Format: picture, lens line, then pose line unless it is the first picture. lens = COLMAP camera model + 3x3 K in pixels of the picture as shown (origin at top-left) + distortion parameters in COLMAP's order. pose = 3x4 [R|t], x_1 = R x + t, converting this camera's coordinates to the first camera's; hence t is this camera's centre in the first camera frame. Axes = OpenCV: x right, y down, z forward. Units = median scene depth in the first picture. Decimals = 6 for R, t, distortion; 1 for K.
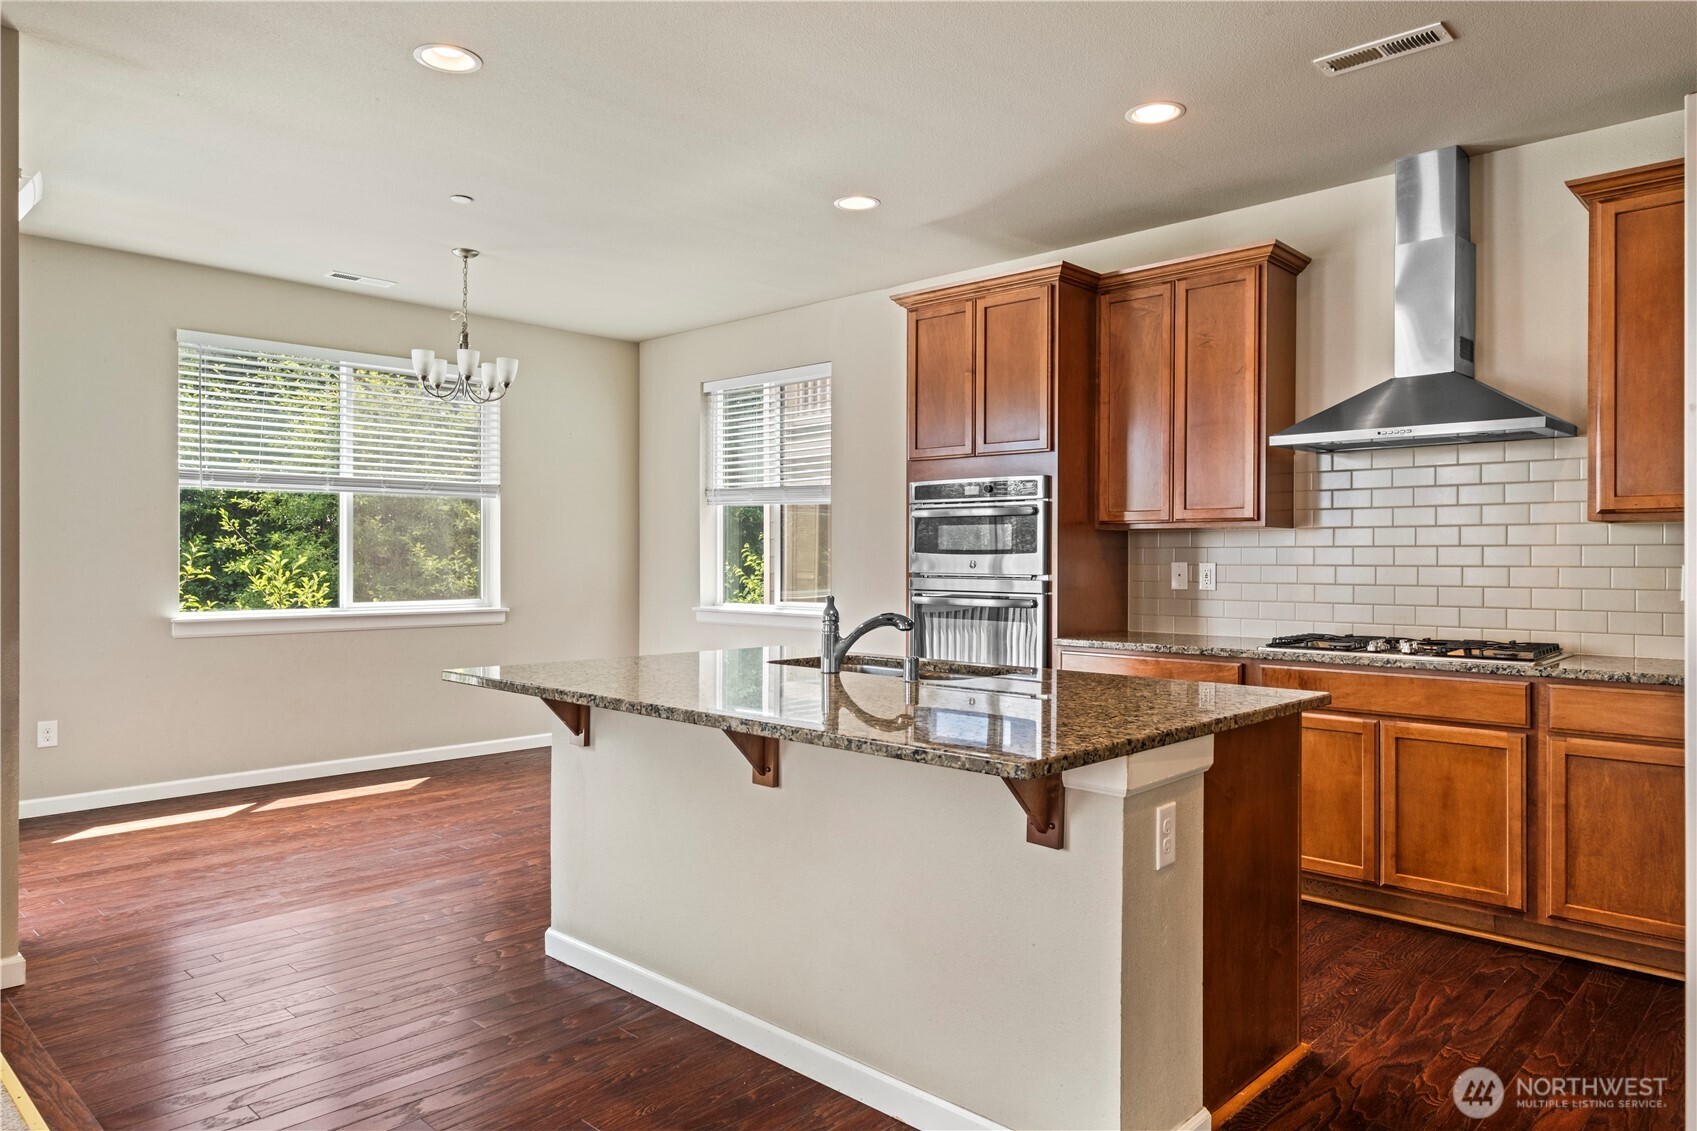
lens RADIAL K [[1098.1, 0, 845.6], [0, 1098.1, 561.3], [0, 0, 1]] dist [0.001864, 0.005197]
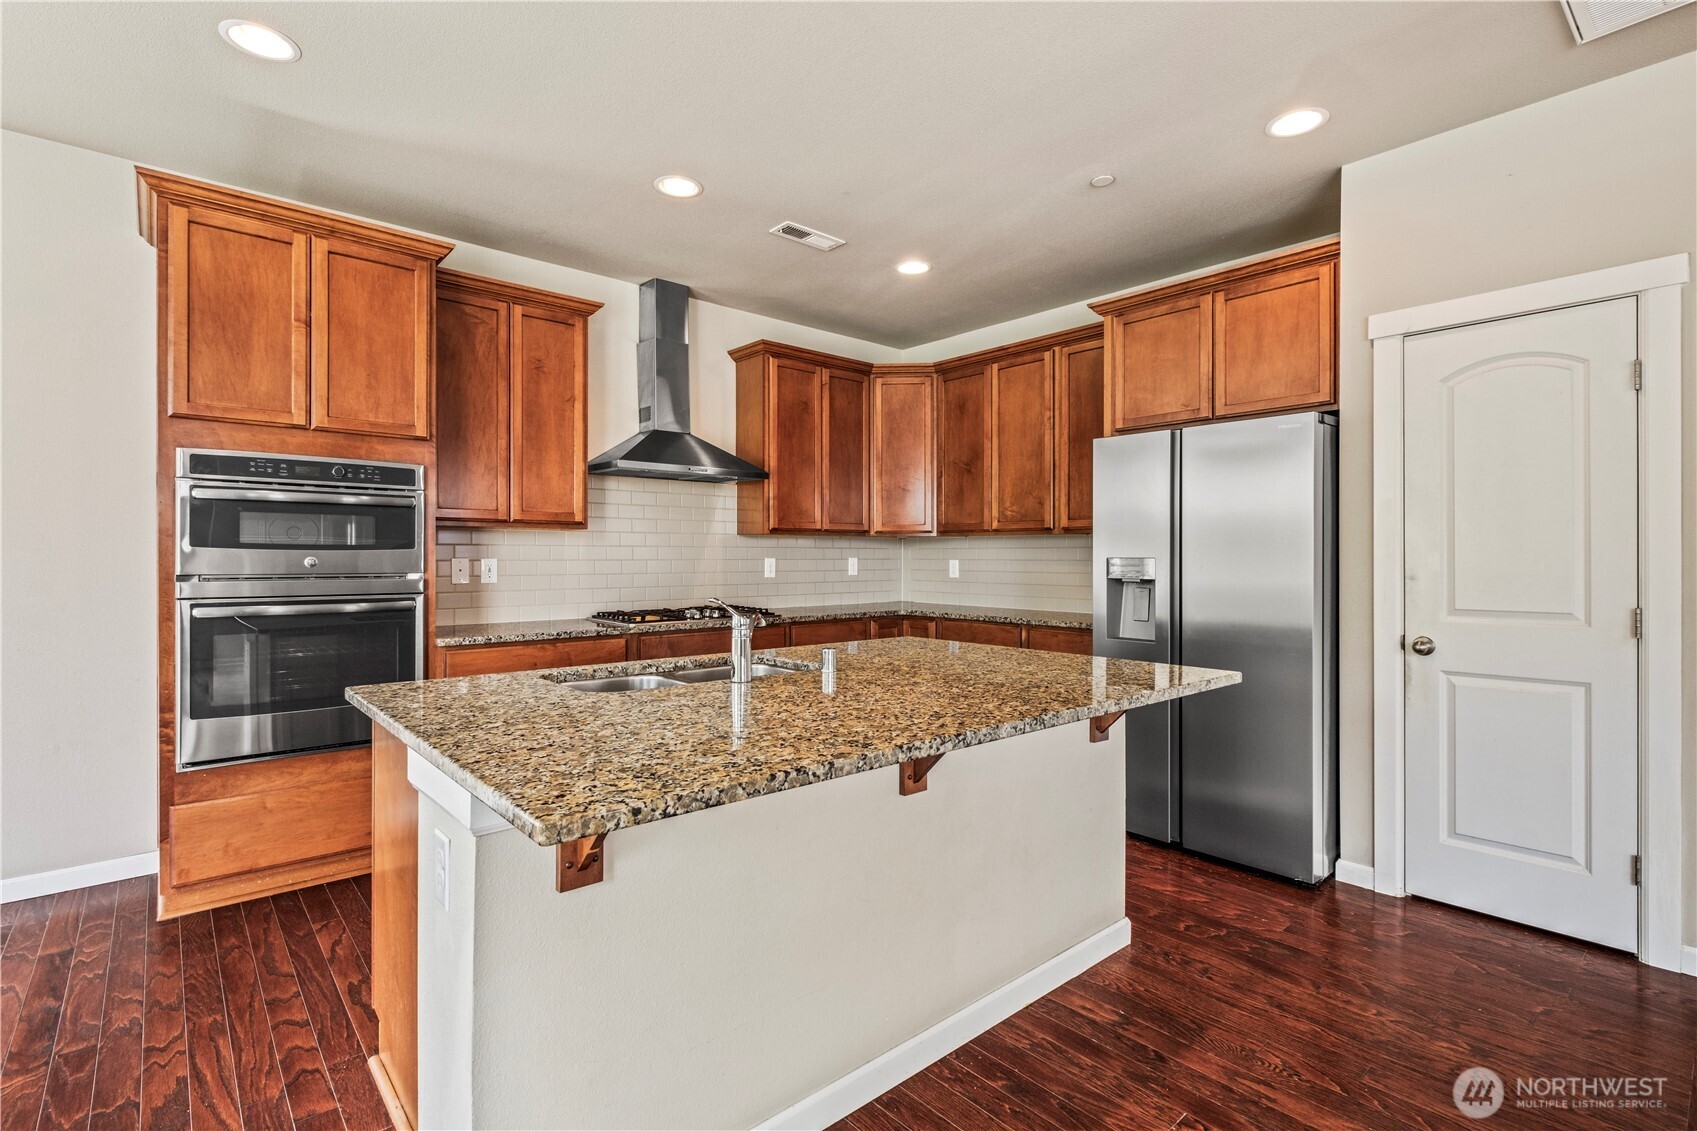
lens RADIAL K [[785.5, 0, 843.7], [0, 785.5, 560.6], [0, 0, 1]] dist [0.001815, -0.001888]
pose [[0.095598, -0.008783, 0.995381, -0.474258], [0.000276, 0.999961, 0.008797, -0.003777], [-0.995420, -0.000566, 0.095597, 0.619209]]
